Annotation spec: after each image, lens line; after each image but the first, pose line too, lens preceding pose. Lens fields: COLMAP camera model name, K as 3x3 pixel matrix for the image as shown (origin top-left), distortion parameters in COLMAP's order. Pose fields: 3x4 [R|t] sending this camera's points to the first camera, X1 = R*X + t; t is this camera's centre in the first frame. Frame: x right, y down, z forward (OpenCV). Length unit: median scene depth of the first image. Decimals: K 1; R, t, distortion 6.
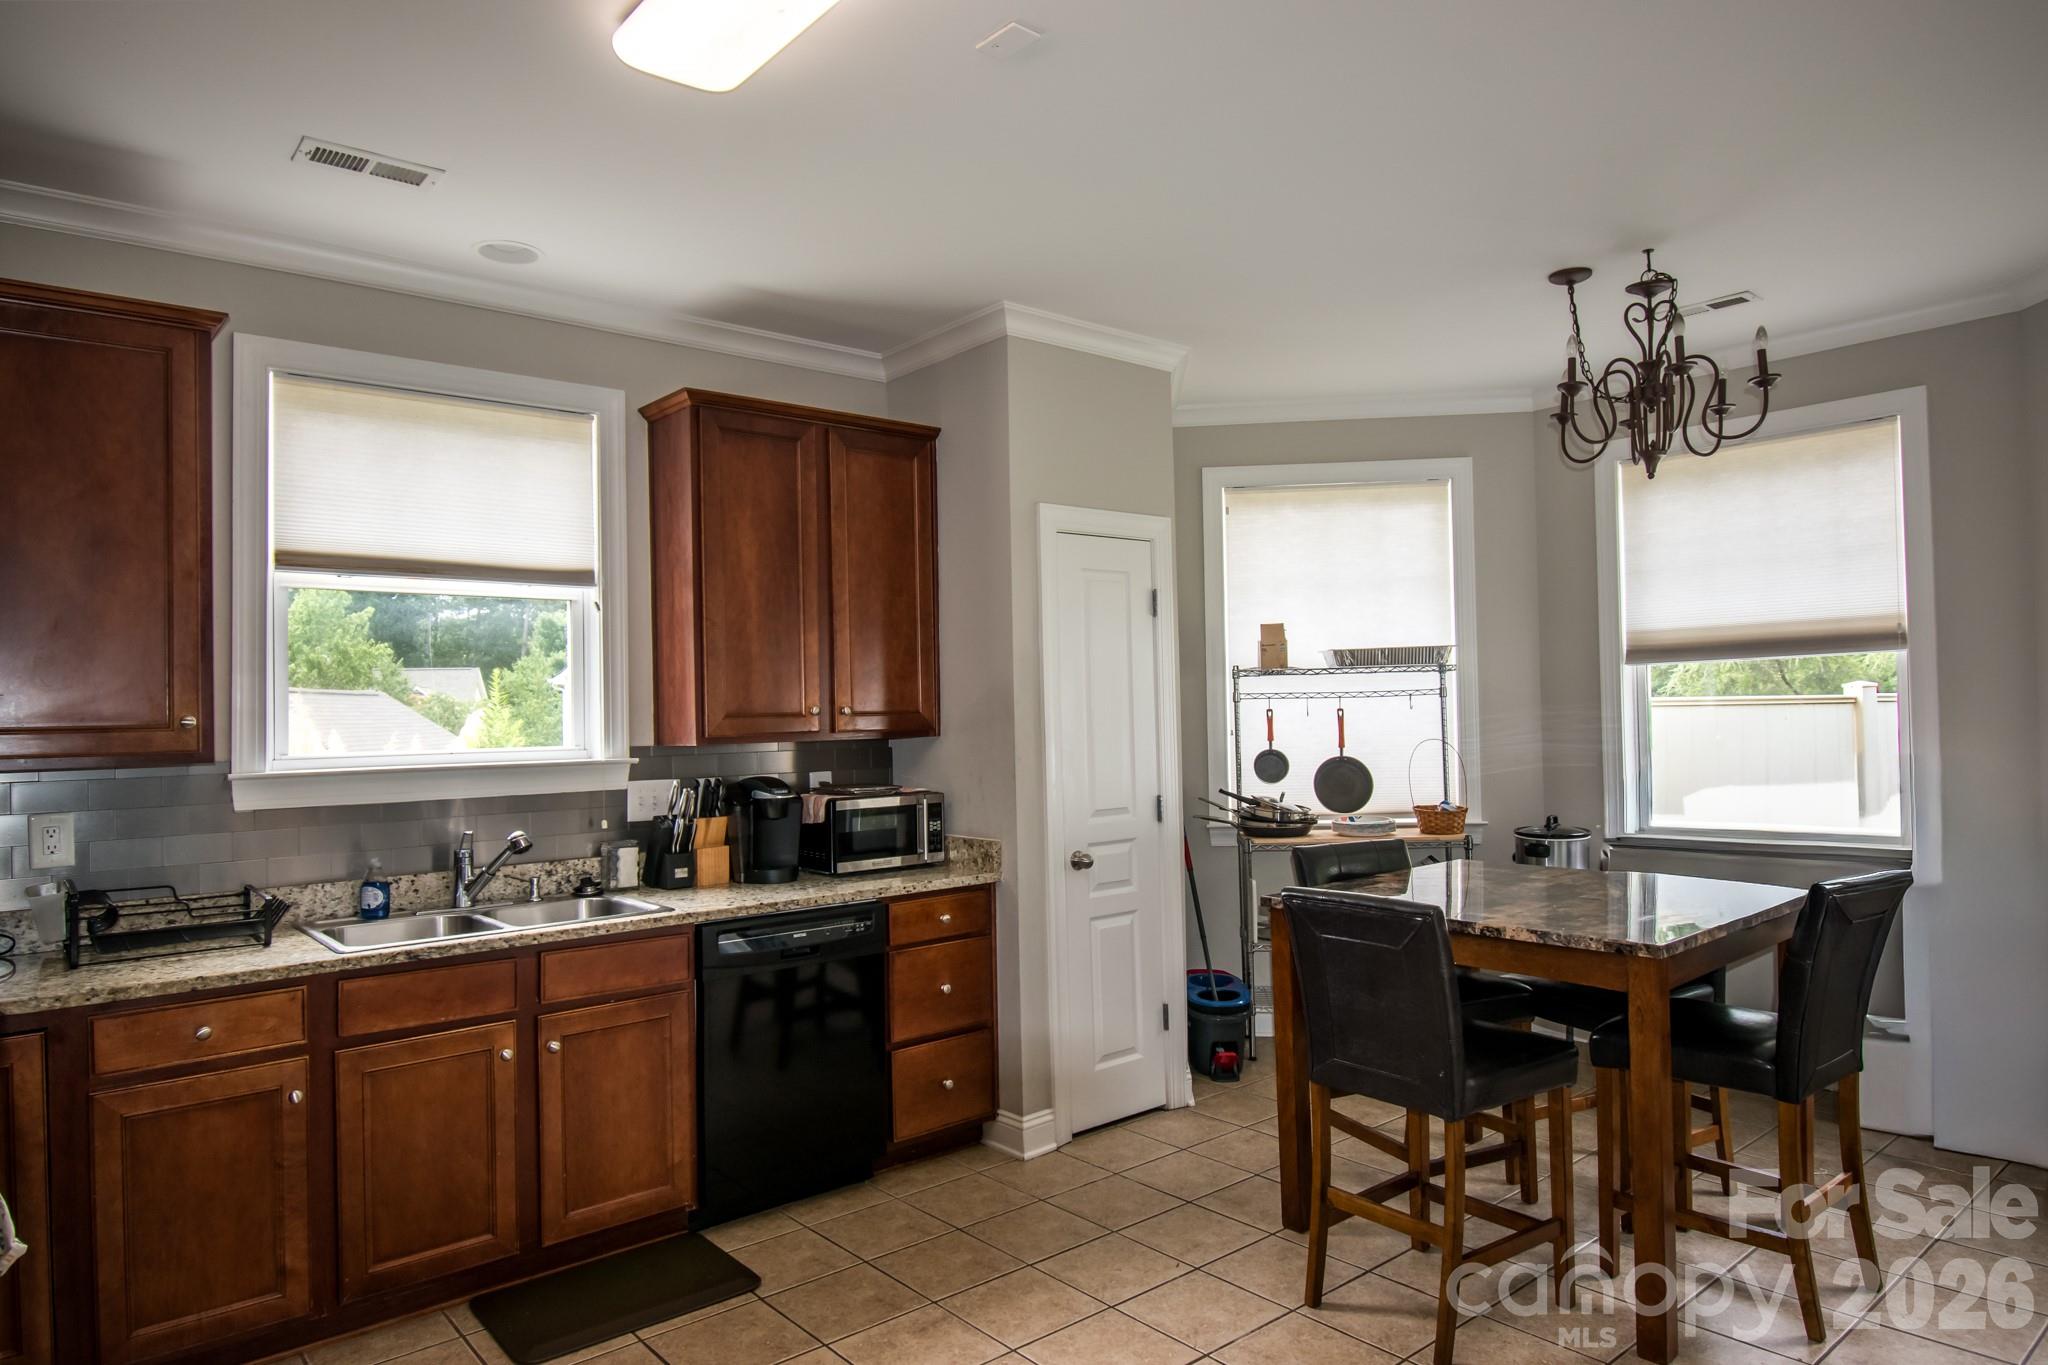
lens RADIAL K [[1243.2, 0, 1017.4], [0, 1243.2, 688.5], [0, 0, 1]] dist [0.001864, -0.015295]
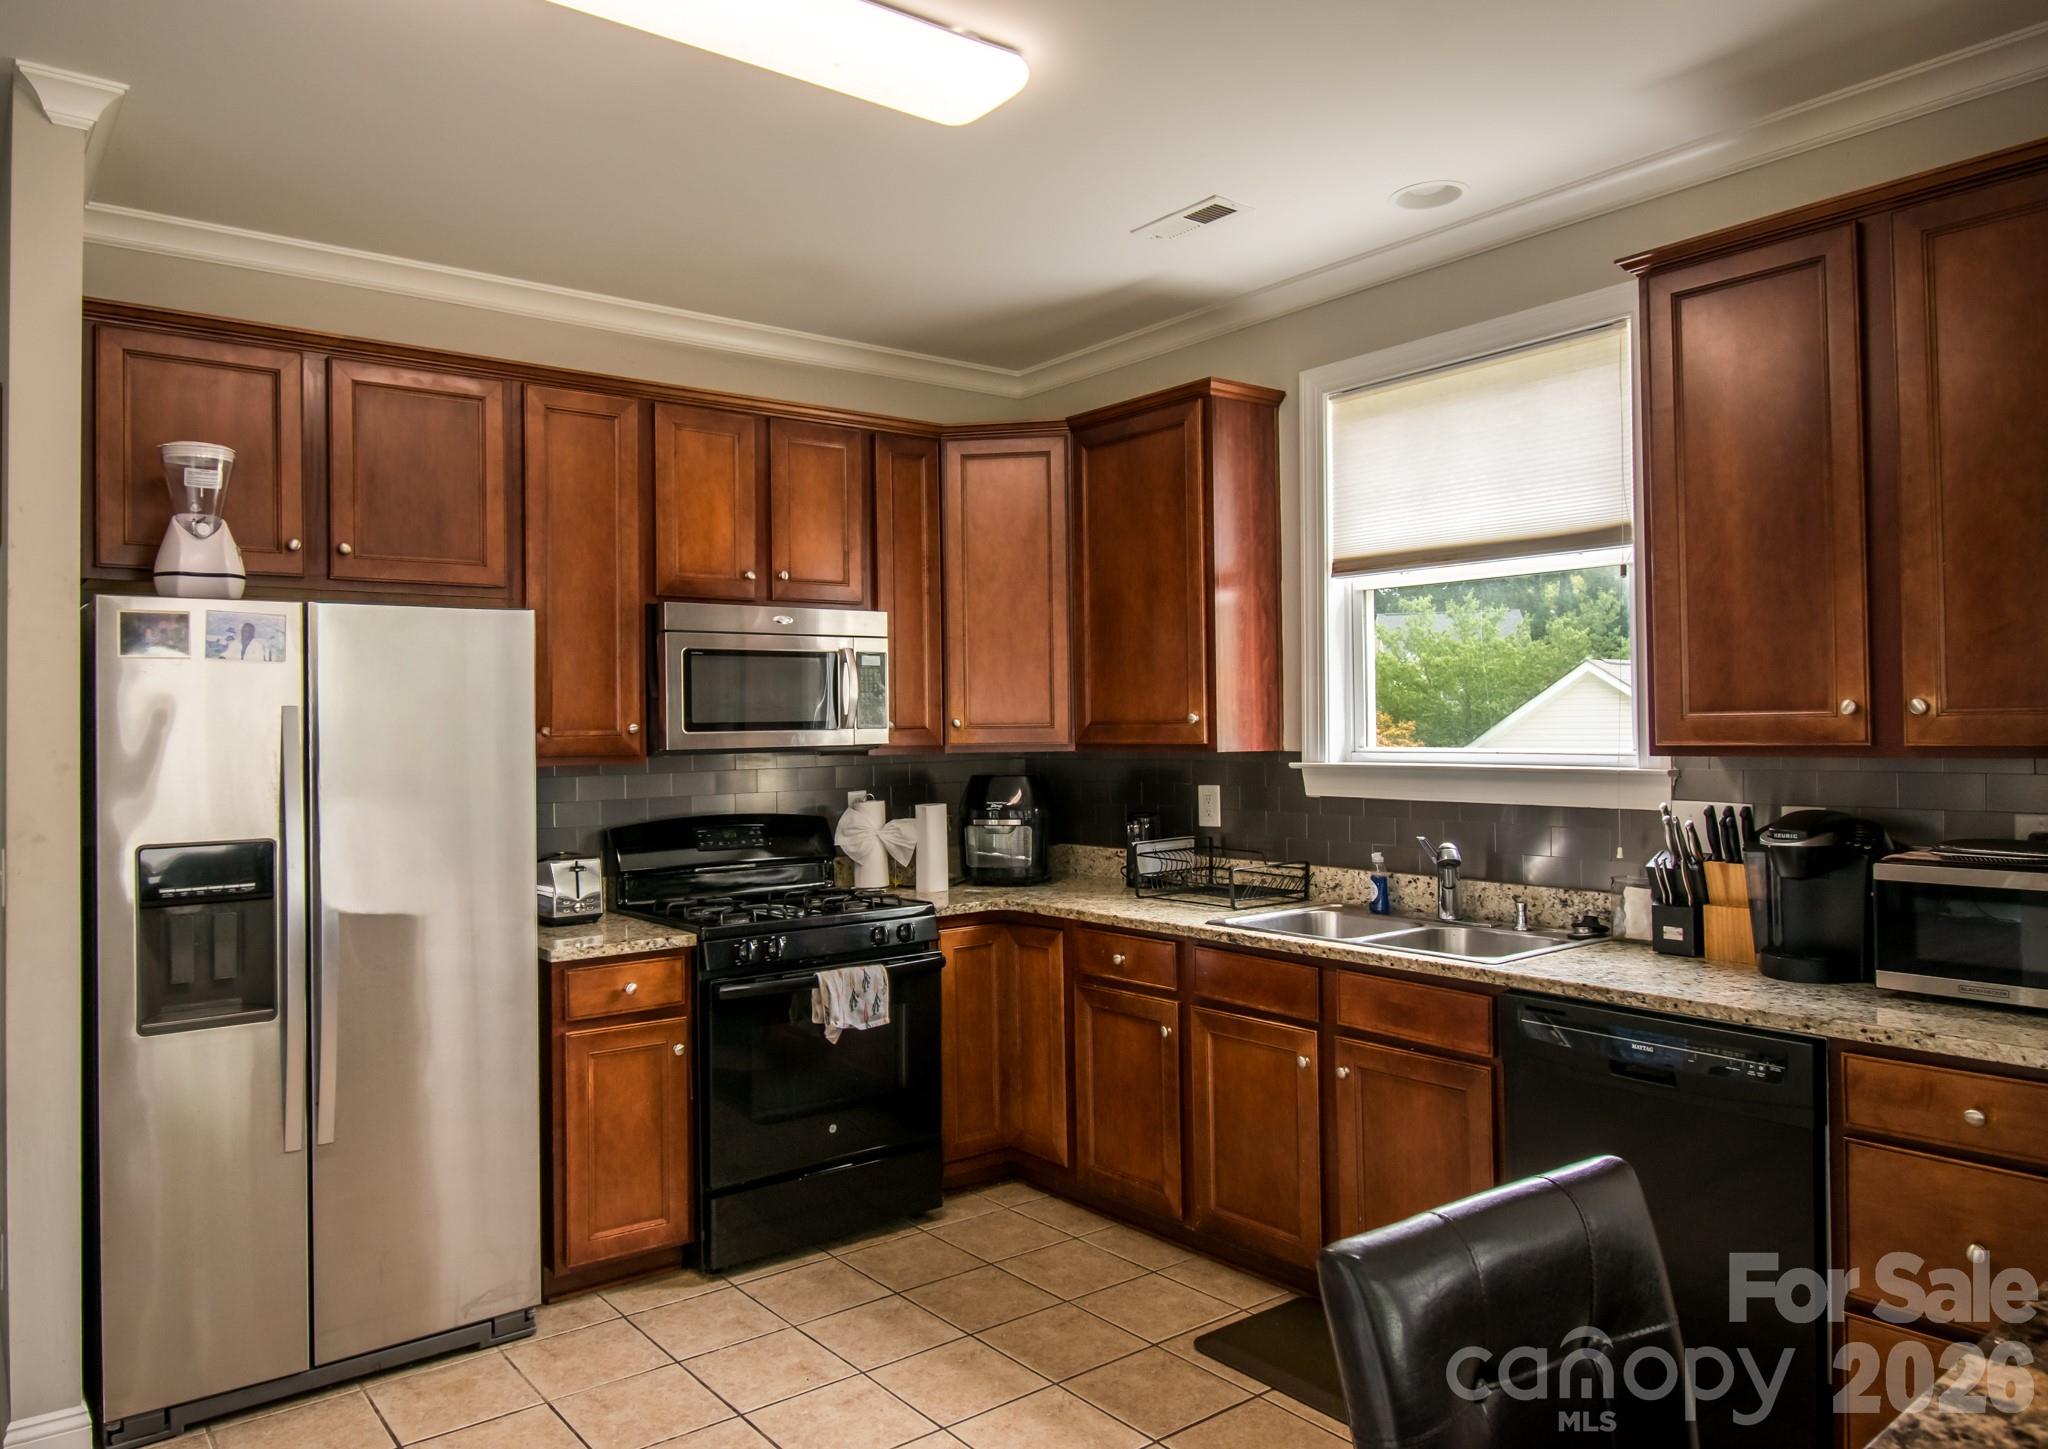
lens RADIAL K [[1414.1, 0, 1018.4], [0, 1414.1, 715.8], [0, 0, 1]] dist [0.003733, -0.001073]
pose [[-0.057528, 0.015221, -0.998228, 0.617693], [0.032533, 0.999381, 0.013364, -0.000125], [0.997814, -0.031706, -0.057988, 0.739780]]
